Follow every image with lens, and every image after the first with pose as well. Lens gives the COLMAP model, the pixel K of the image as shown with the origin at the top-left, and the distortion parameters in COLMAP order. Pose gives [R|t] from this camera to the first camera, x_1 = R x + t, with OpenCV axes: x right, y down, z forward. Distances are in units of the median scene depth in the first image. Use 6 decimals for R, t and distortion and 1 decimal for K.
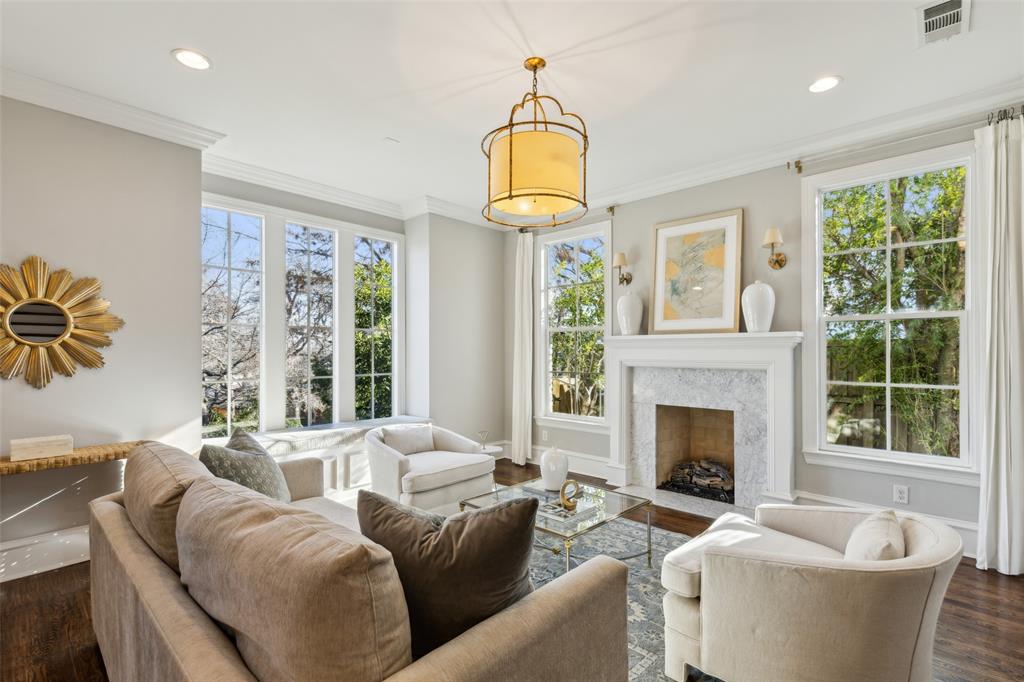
lens RADIAL K [[476.4, 0, 511.8], [0, 476.4, 348.5], [0, 0, 1]] dist [0.009156, -0.001181]
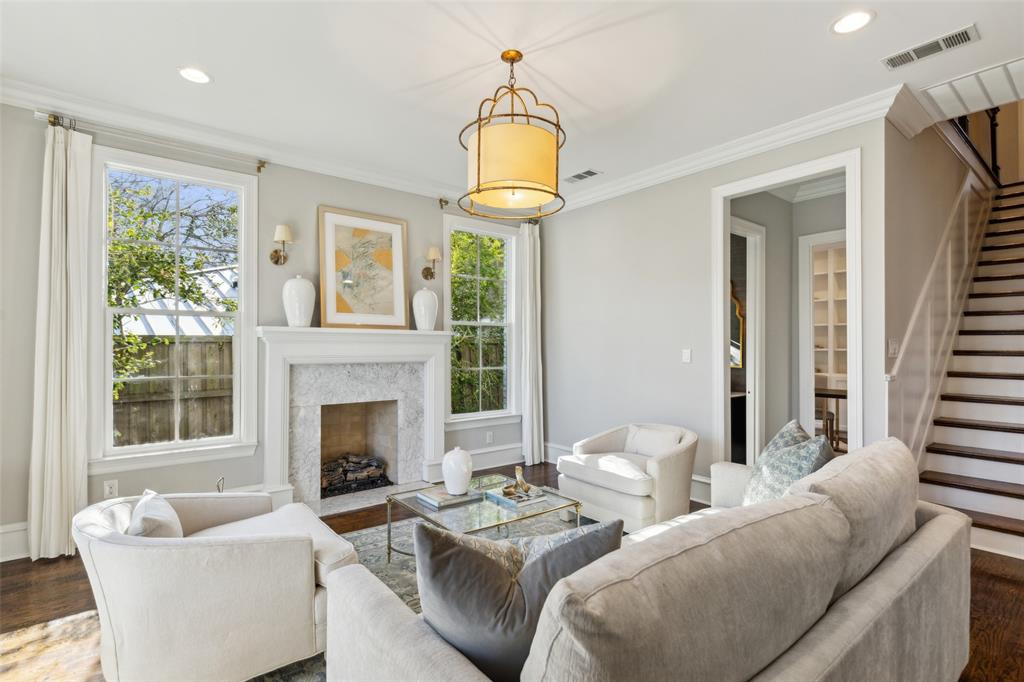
lens RADIAL K [[495.0, 0, 511.7], [0, 495.0, 346.4], [0, 0, 1]] dist [-0.002783, 0.000289]
pose [[0.131672, 0.006305, 0.991273, -0.618588], [-0.001032, 0.999980, -0.006223, 0.012444], [-0.991293, -0.000204, 0.131675, 0.558321]]
